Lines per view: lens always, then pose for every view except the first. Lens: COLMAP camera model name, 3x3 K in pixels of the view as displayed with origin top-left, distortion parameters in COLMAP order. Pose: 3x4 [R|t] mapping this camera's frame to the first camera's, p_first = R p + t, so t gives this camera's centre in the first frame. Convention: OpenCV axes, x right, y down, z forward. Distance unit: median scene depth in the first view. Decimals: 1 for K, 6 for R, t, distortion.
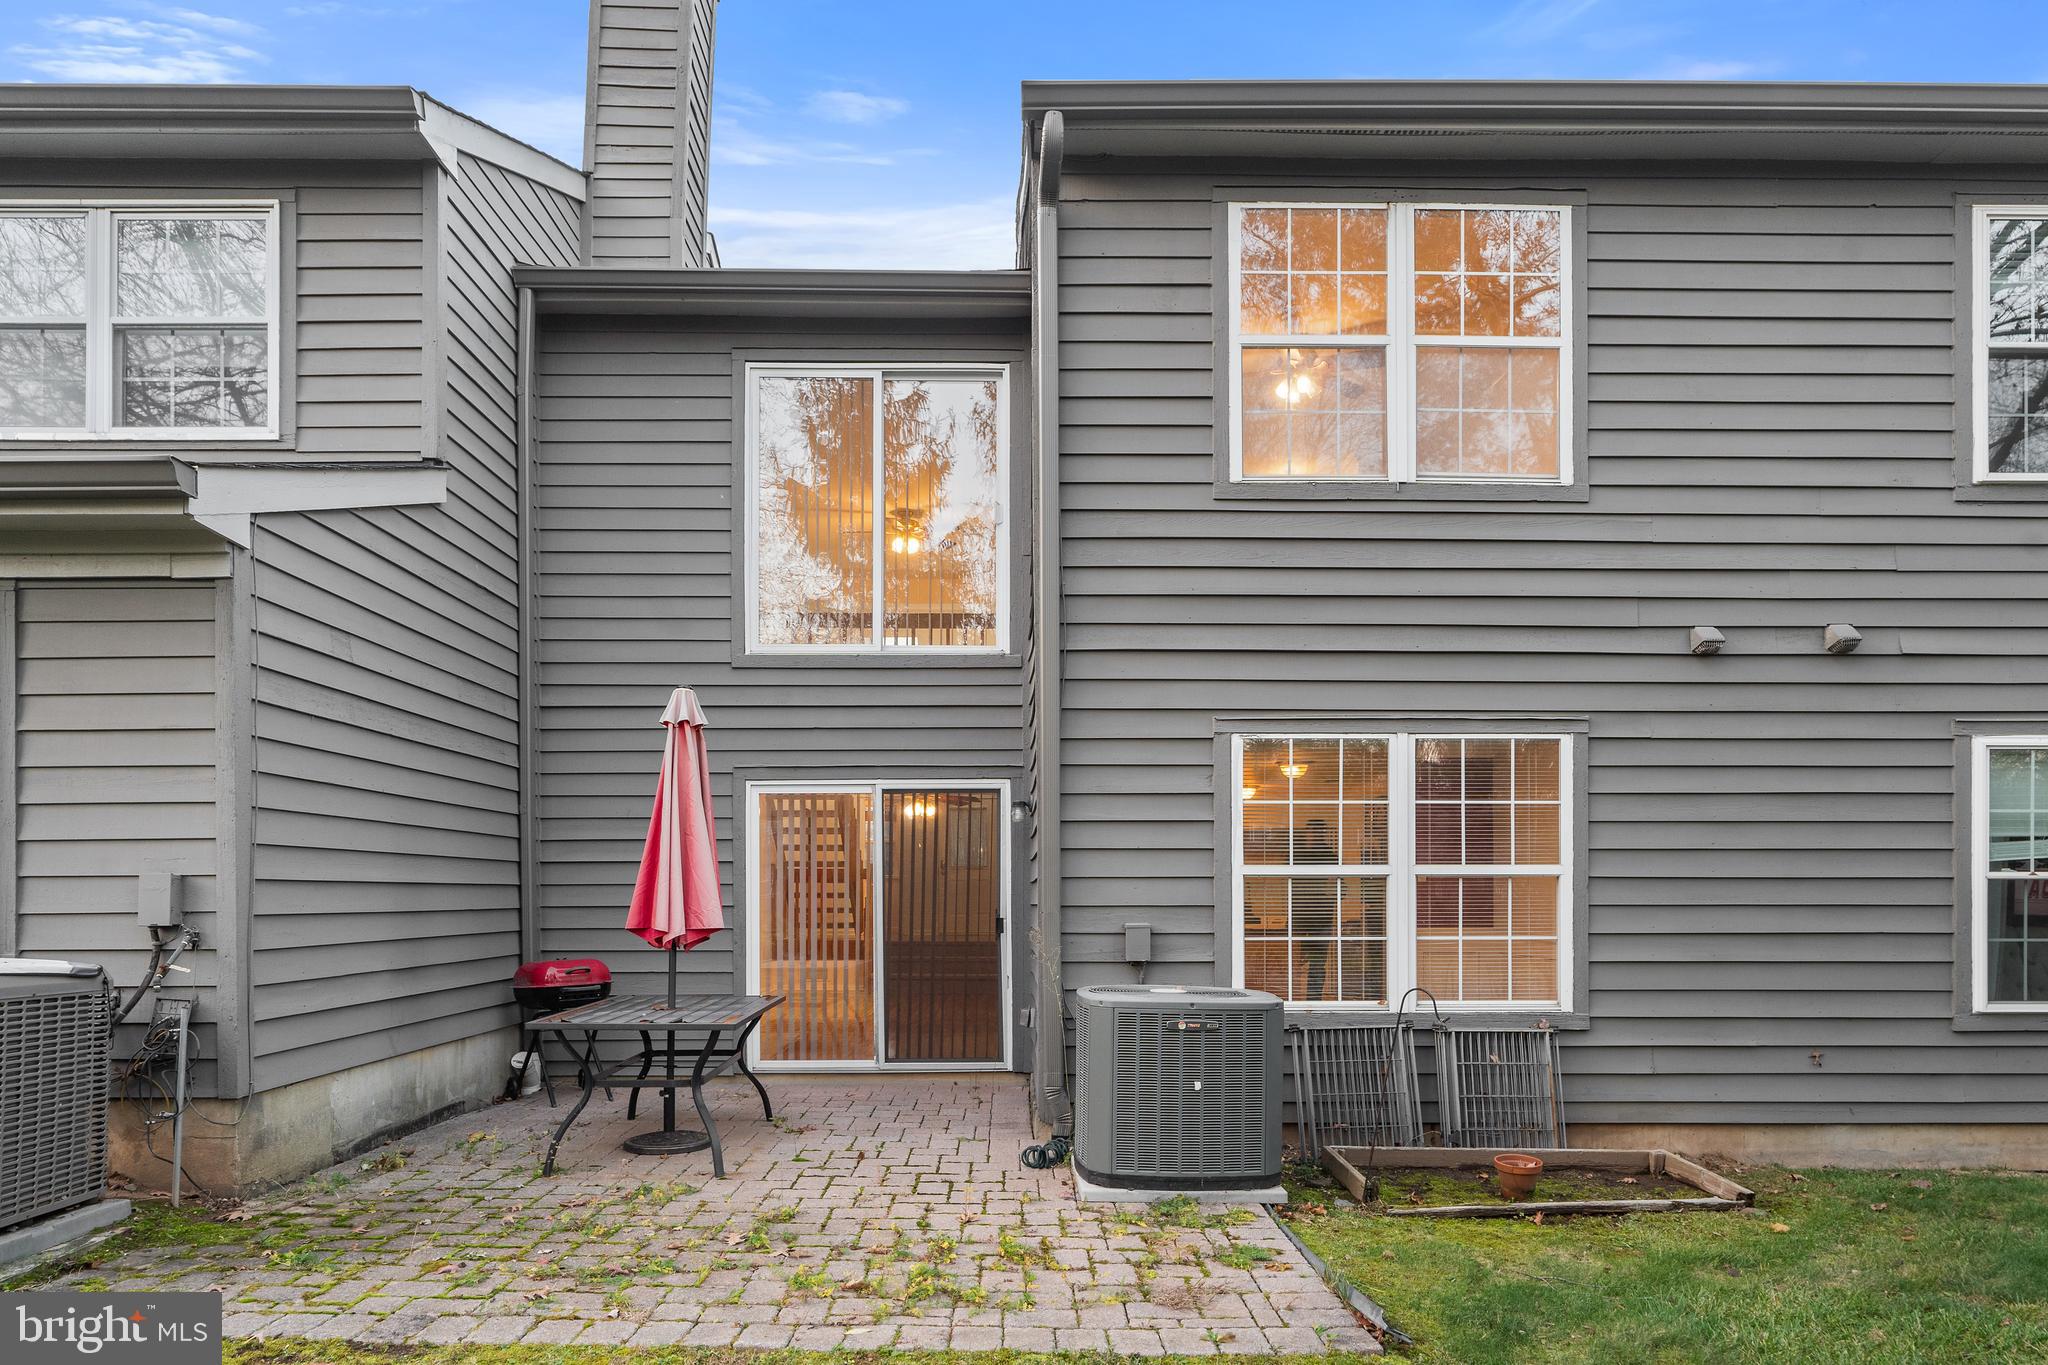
lens RADIAL K [[1245.7, 0, 1033.1], [0, 1245.7, 879.7], [0, 0, 1]] dist [0.001846, -0.000122]
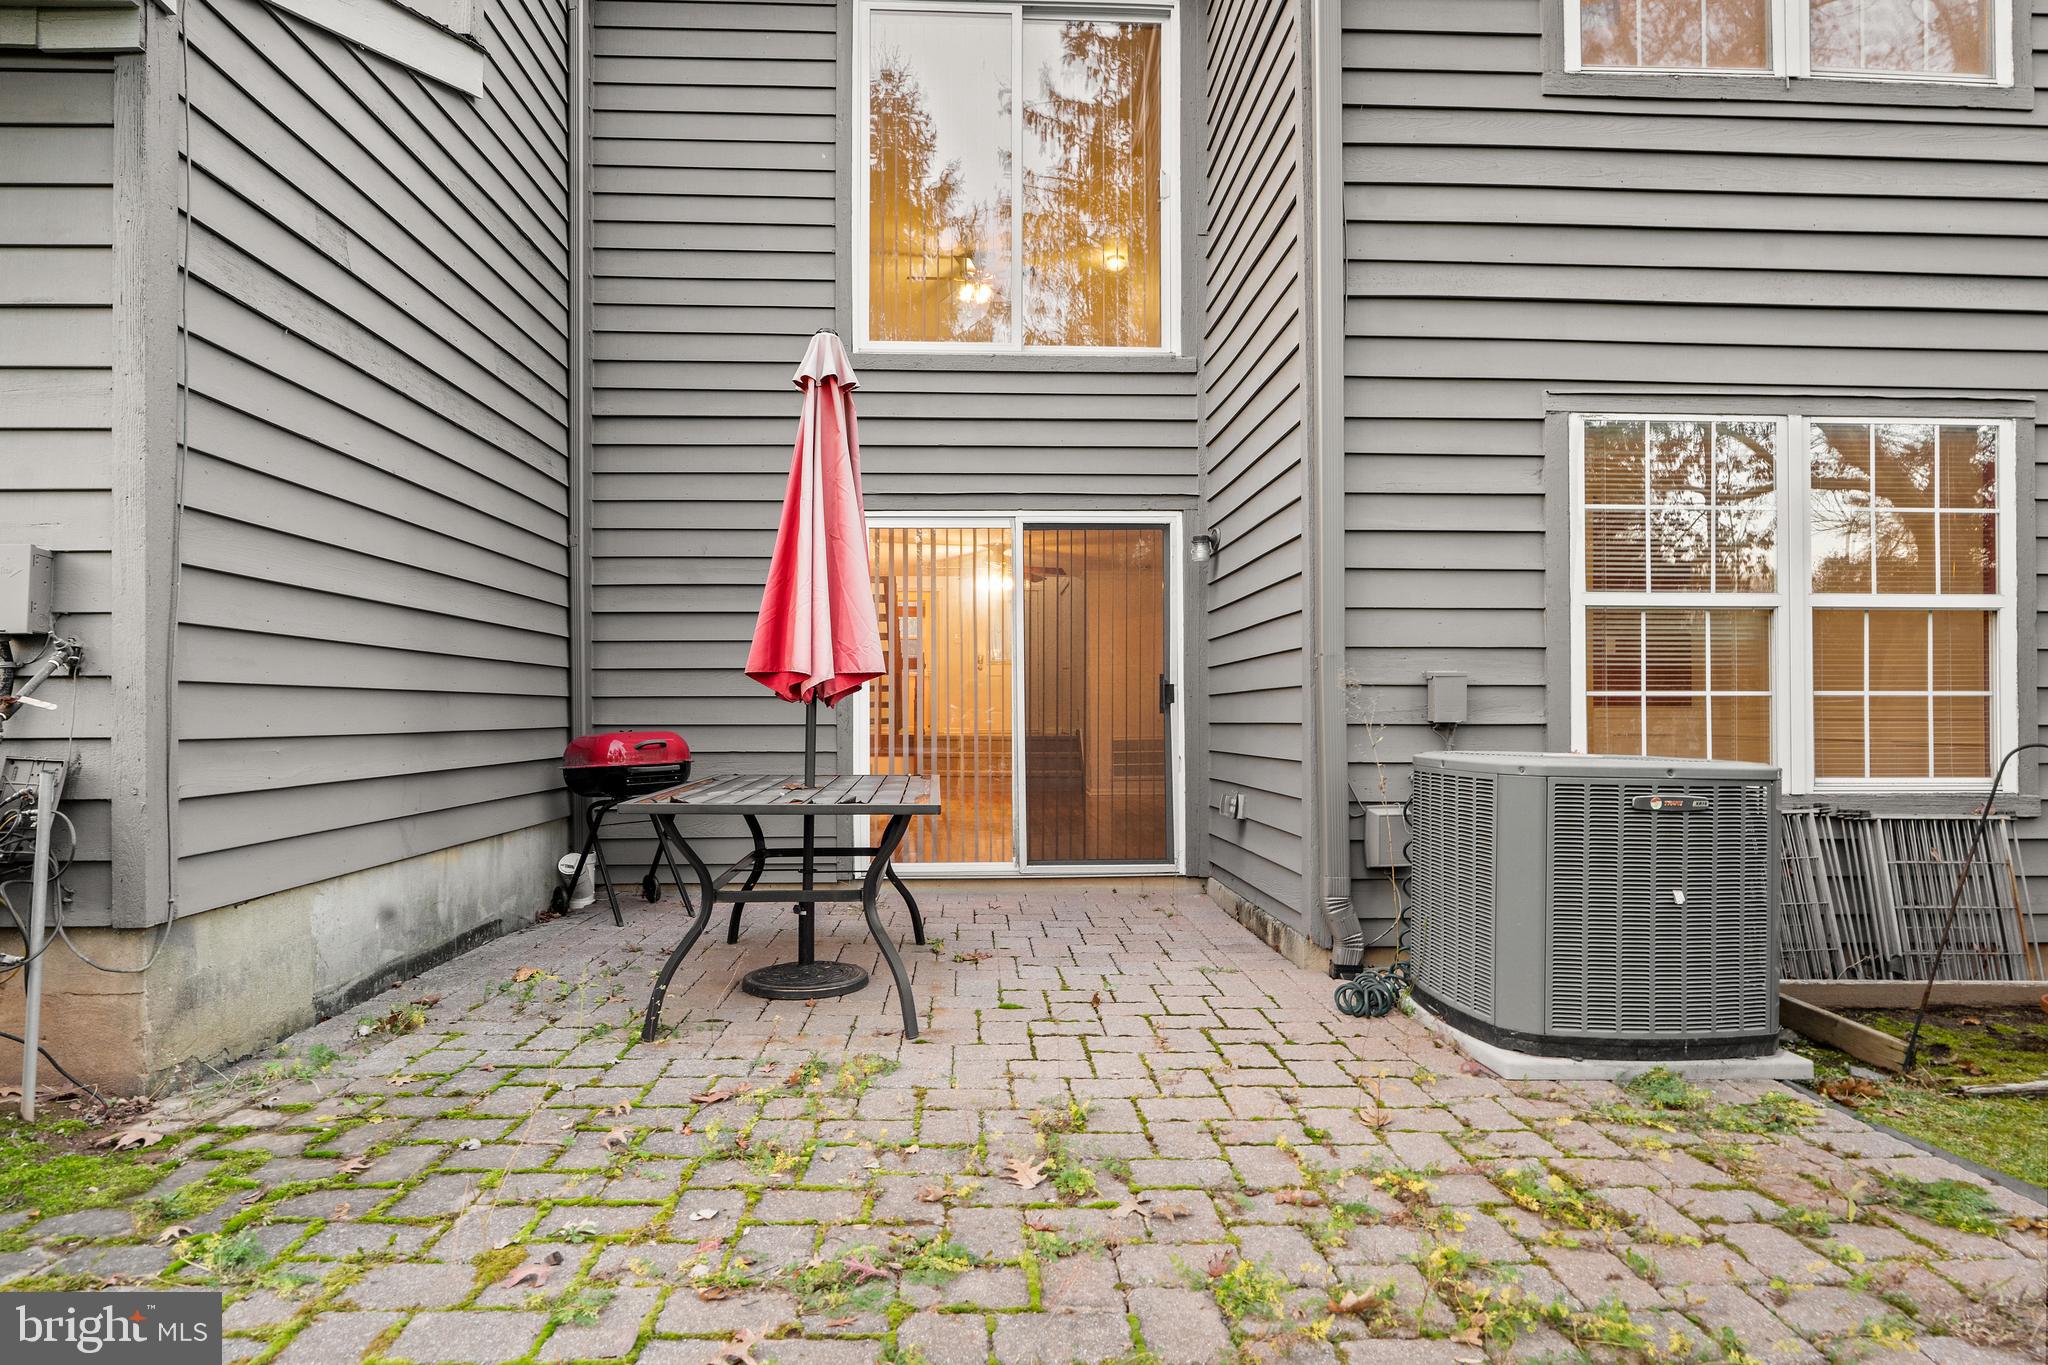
lens RADIAL K [[1139.7, 0, 1022.7], [0, 1139.7, 689.4], [0, 0, 1]] dist [0.003033, -0.003855]
pose [[0.999533, 0.000666, 0.030560, -0.193273], [-0.000410, 0.999965, -0.008406, 0.054095], [-0.030565, 0.008389, 0.999498, 0.360726]]
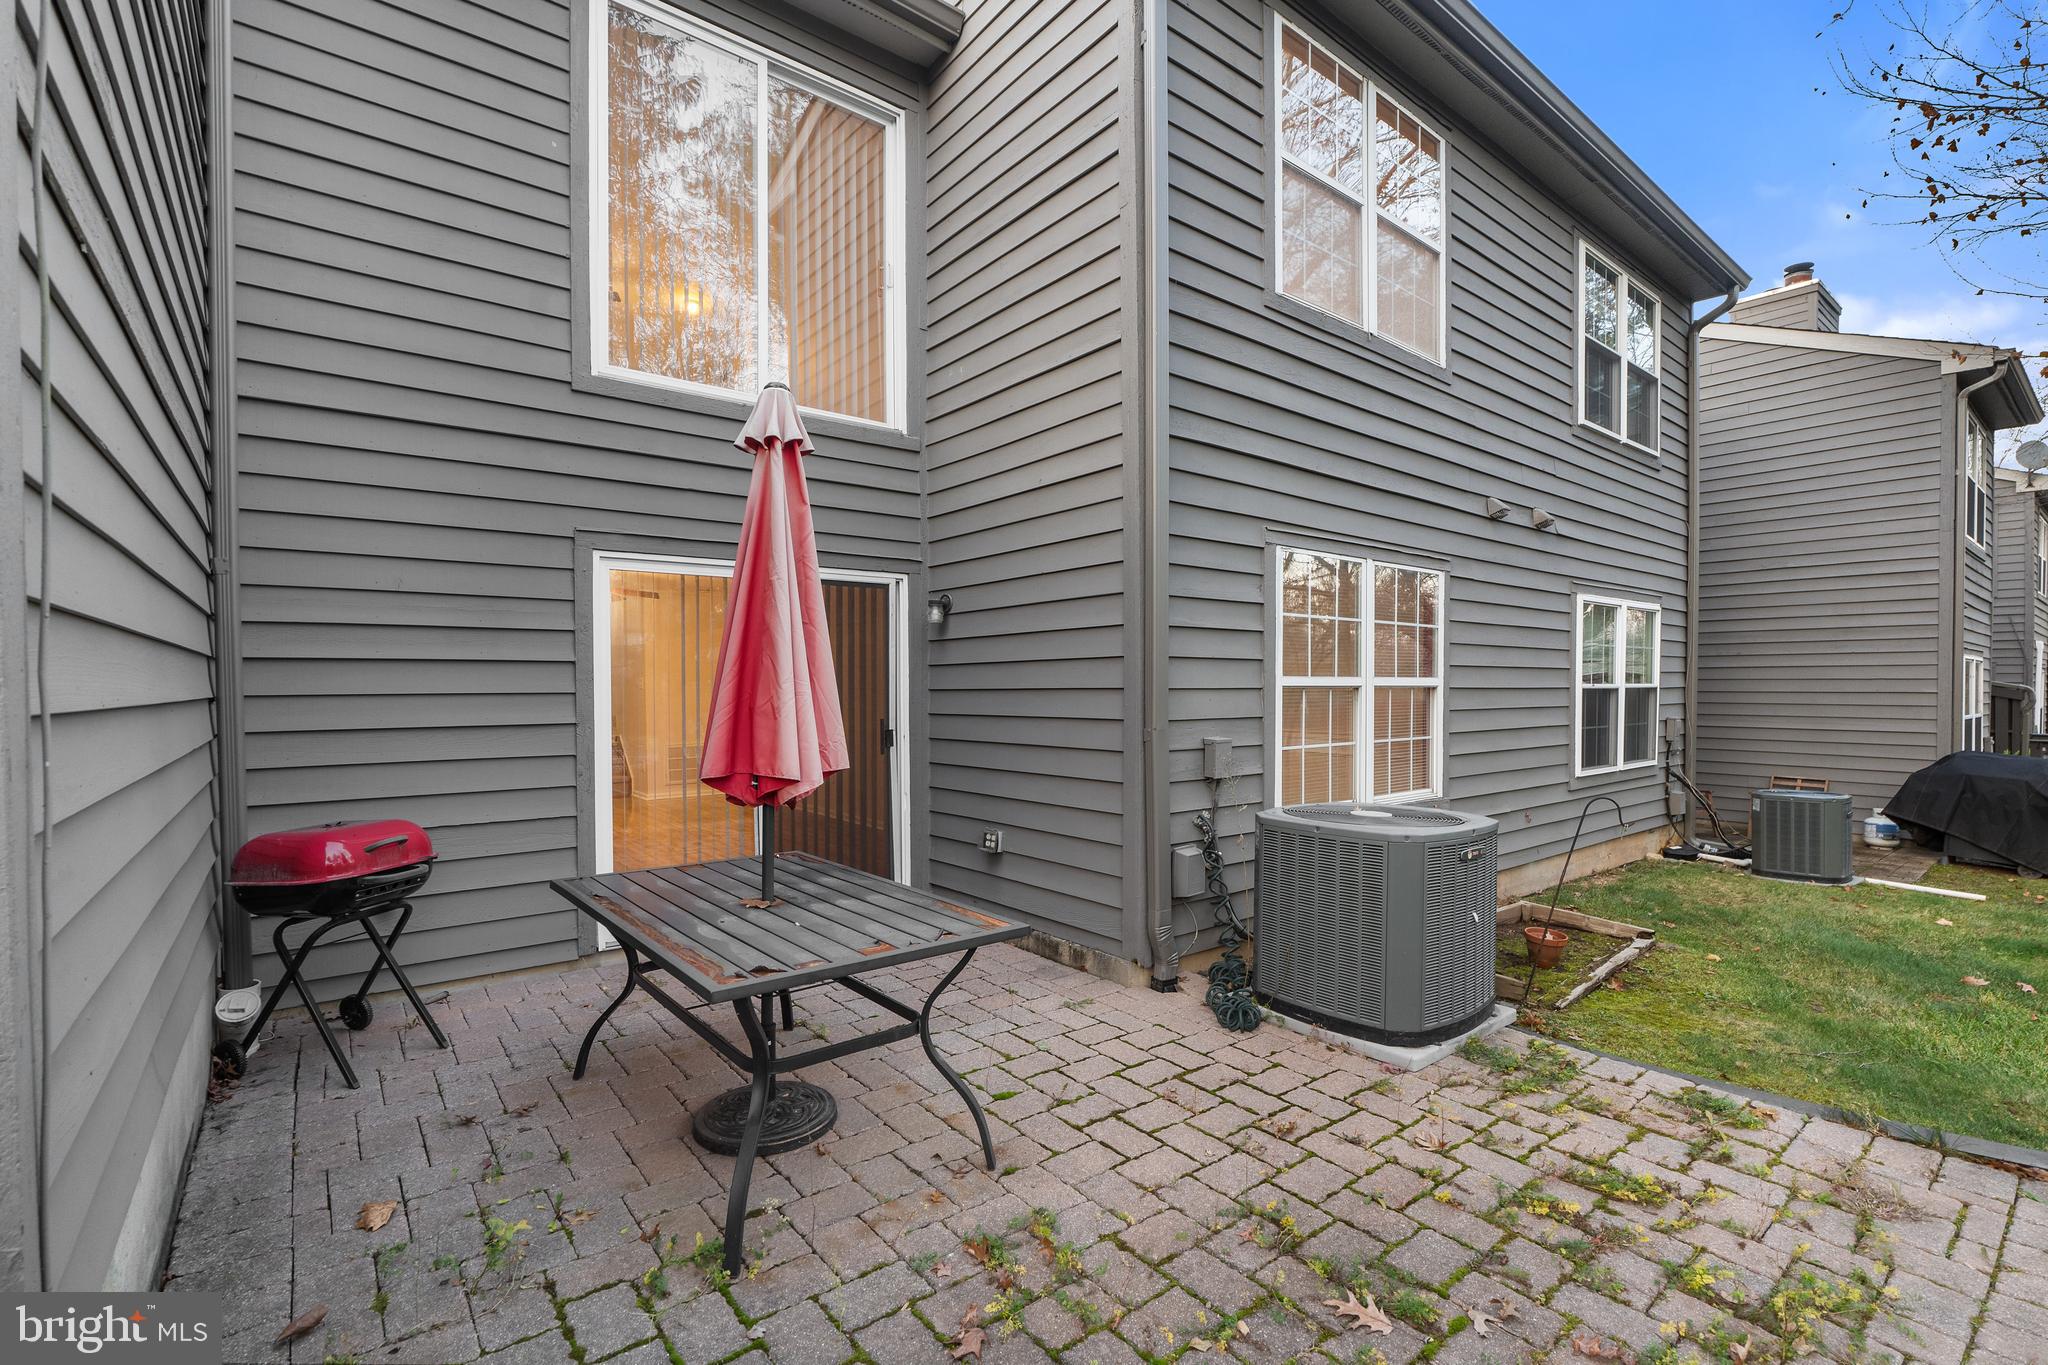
lens RADIAL K [[907.8, 0, 1023.9], [0, 907.8, 691.8], [0, 0, 1]] dist [-0.004163, -0.001578]
pose [[0.795665, -0.003651, 0.605726, -0.470087], [-0.007300, 0.999851, 0.015615, -0.009581], [-0.605693, -0.016846, 0.795520, 0.572153]]
